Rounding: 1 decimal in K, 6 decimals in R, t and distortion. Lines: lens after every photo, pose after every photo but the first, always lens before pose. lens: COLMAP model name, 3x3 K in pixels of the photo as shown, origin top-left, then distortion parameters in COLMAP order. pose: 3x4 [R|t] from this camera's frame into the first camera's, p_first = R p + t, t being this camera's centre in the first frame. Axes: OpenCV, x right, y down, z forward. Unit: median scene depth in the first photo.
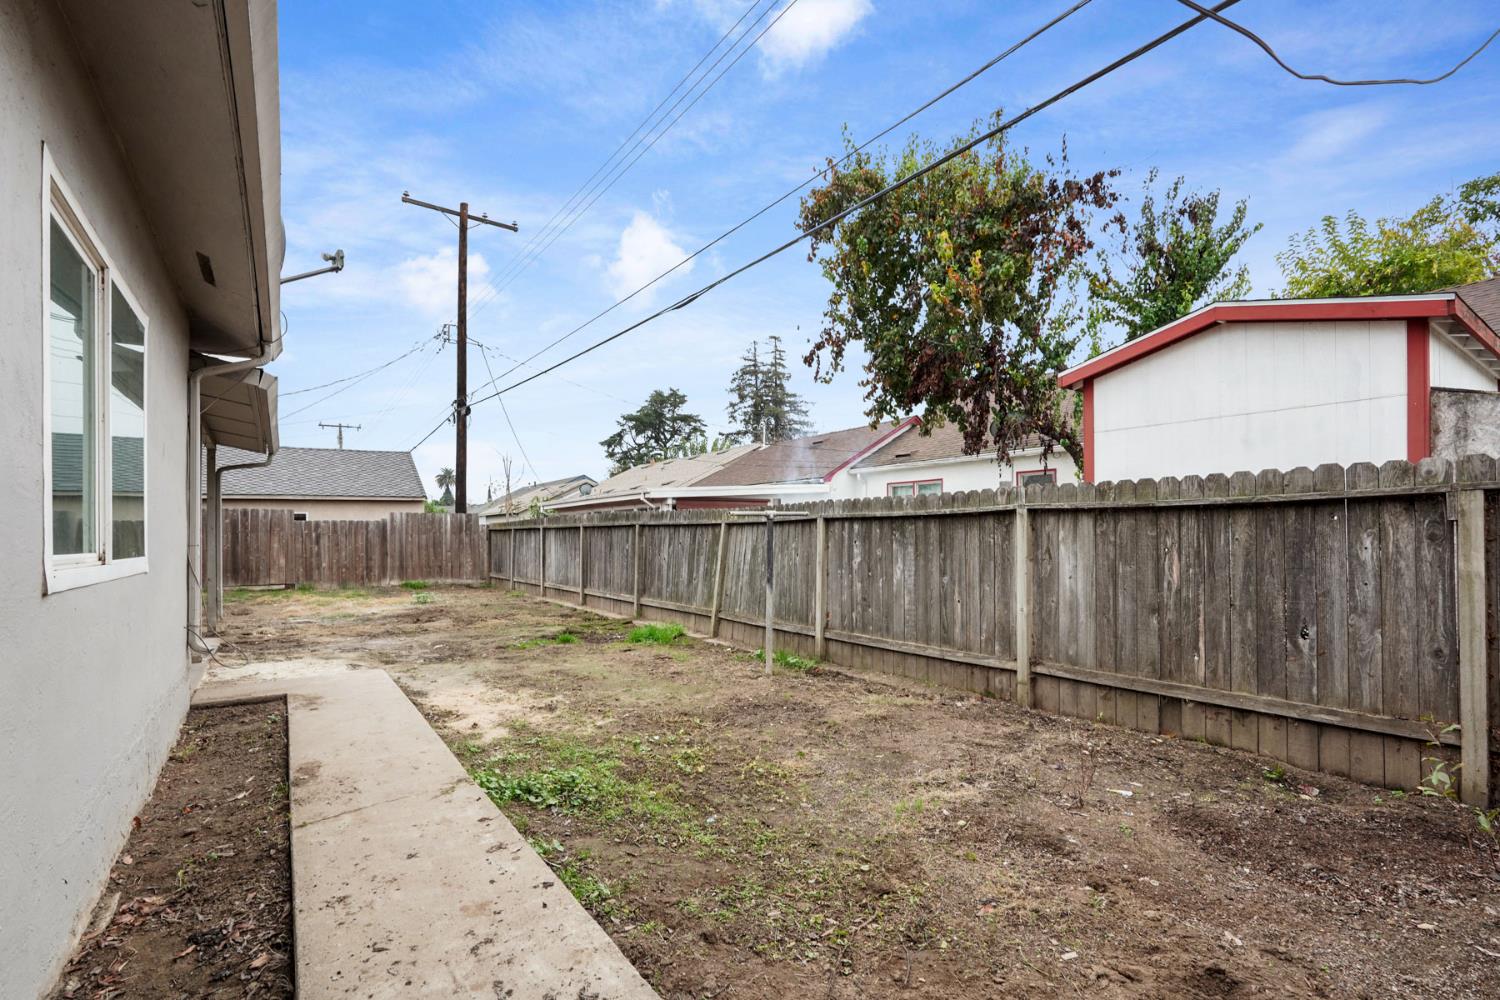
lens RADIAL K [[683.3, 0, 753.4], [0, 683.3, 522.9], [0, 0, 1]] dist [-0.000513, 0.000059]
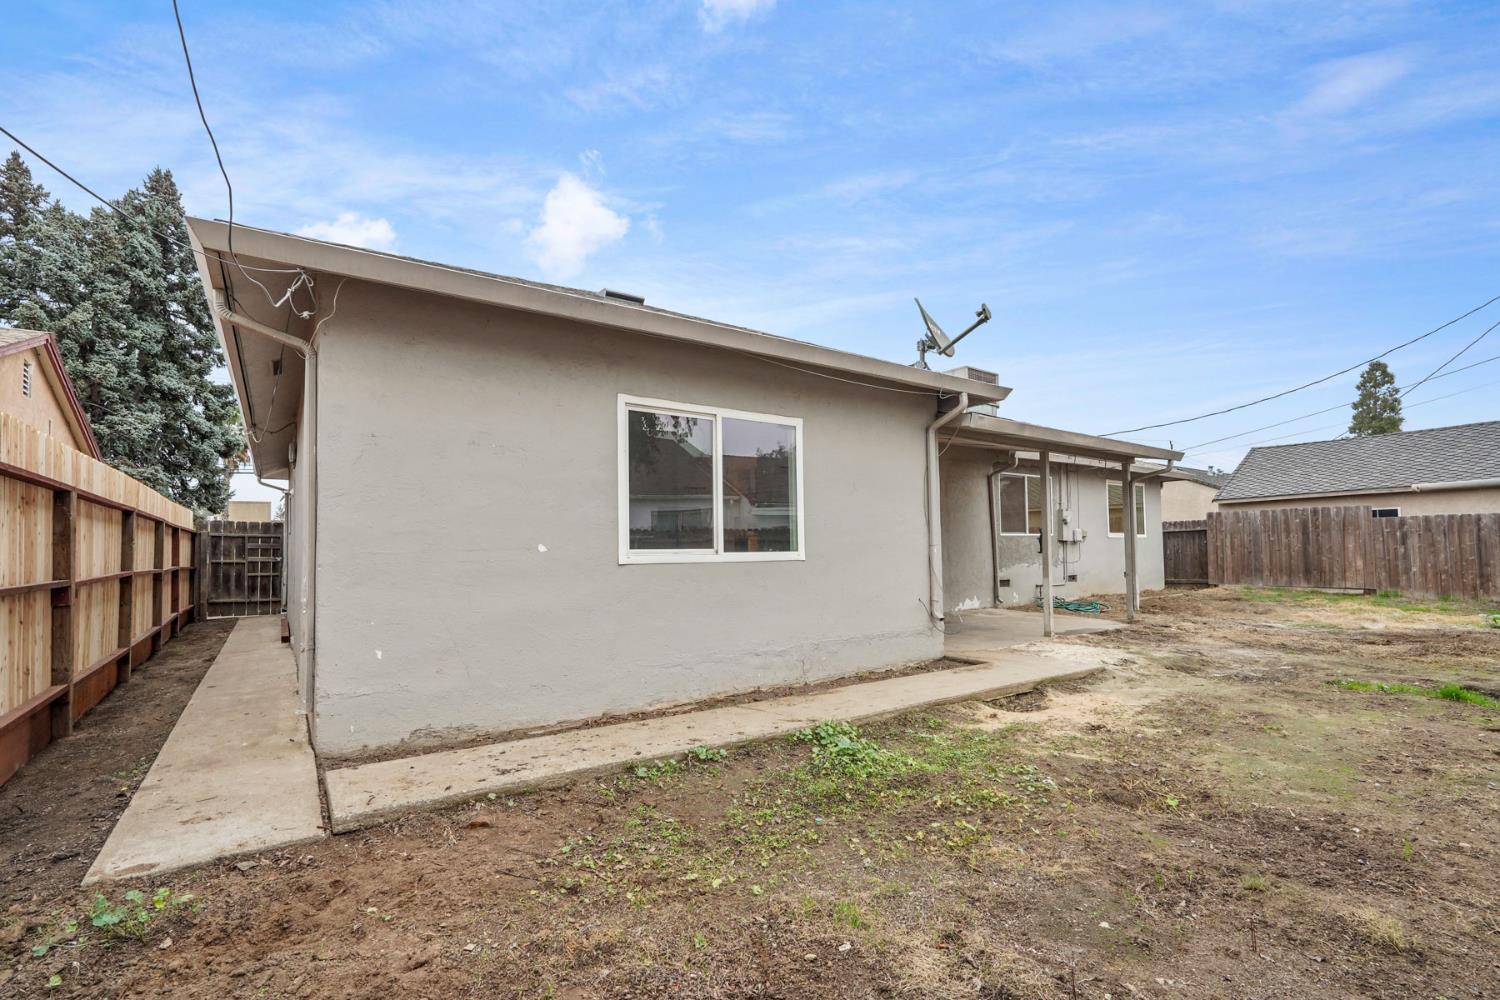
lens RADIAL K [[683.3, 0, 753.4], [0, 683.3, 522.9], [0, 0, 1]] dist [-0.000513, 0.000059]
pose [[0.010701, -0.028962, -0.999523, 0.207018], [0.029910, 0.999142, -0.028631, 0.004827], [0.999495, -0.029589, 0.011558, 0.194070]]
